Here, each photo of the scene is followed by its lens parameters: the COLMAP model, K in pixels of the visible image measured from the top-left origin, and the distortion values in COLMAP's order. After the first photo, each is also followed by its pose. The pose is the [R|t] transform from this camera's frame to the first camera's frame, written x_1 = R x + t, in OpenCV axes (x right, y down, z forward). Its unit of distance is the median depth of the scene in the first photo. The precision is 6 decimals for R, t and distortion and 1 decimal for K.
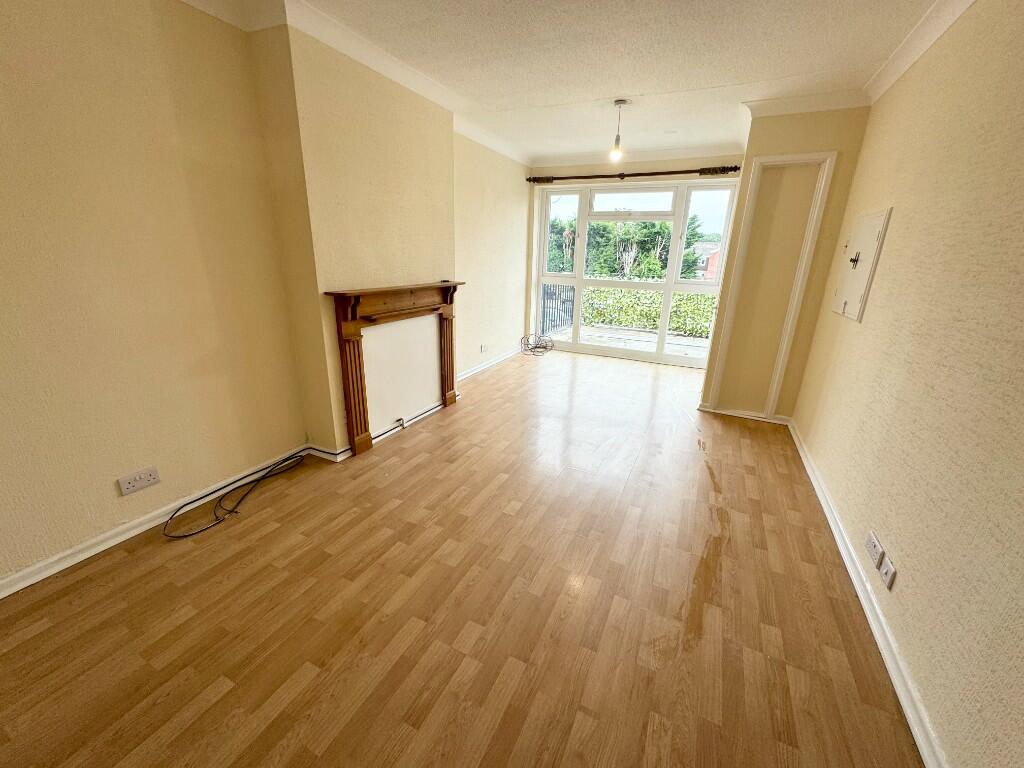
lens RADIAL K [[407.1, 0, 511.2], [0, 407.1, 382.7], [0, 0, 1]] dist [-0.002700, -0.000270]
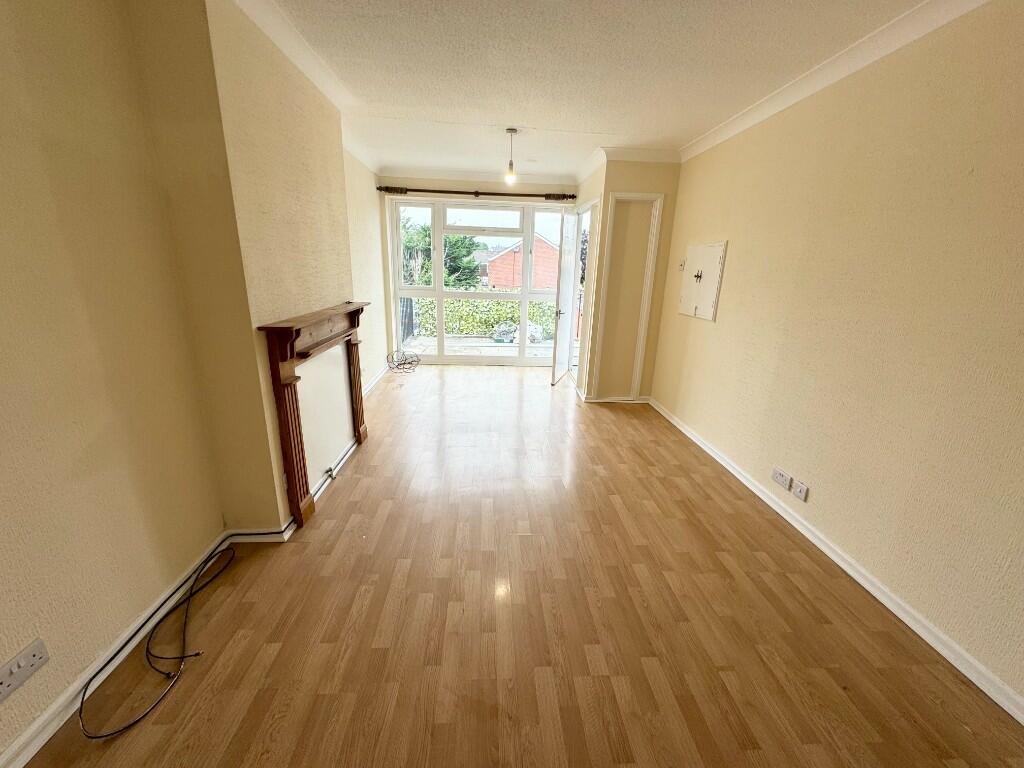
lens RADIAL K [[407.1, 0, 511.2], [0, 407.1, 382.7], [0, 0, 1]] dist [-0.002700, -0.000270]
pose [[0.872433, -0.134866, 0.469757, -0.369299], [0.141856, 0.989671, 0.020678, -0.059474], [-0.467694, 0.048598, 0.882553, 0.094736]]
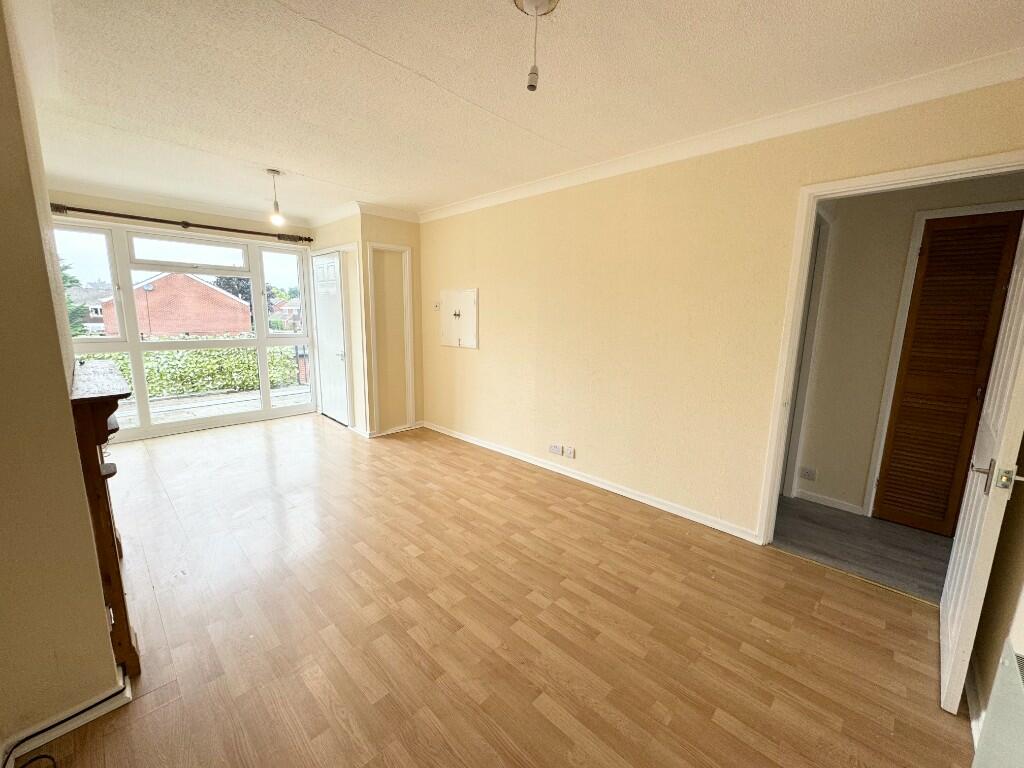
lens RADIAL K [[407.1, 0, 511.2], [0, 407.1, 382.7], [0, 0, 1]] dist [-0.002700, -0.000270]
pose [[0.306977, -0.183002, 0.933957, -0.689055], [0.284388, 0.954141, 0.093483, -0.114855], [-0.908234, 0.236909, 0.344943, 0.247870]]
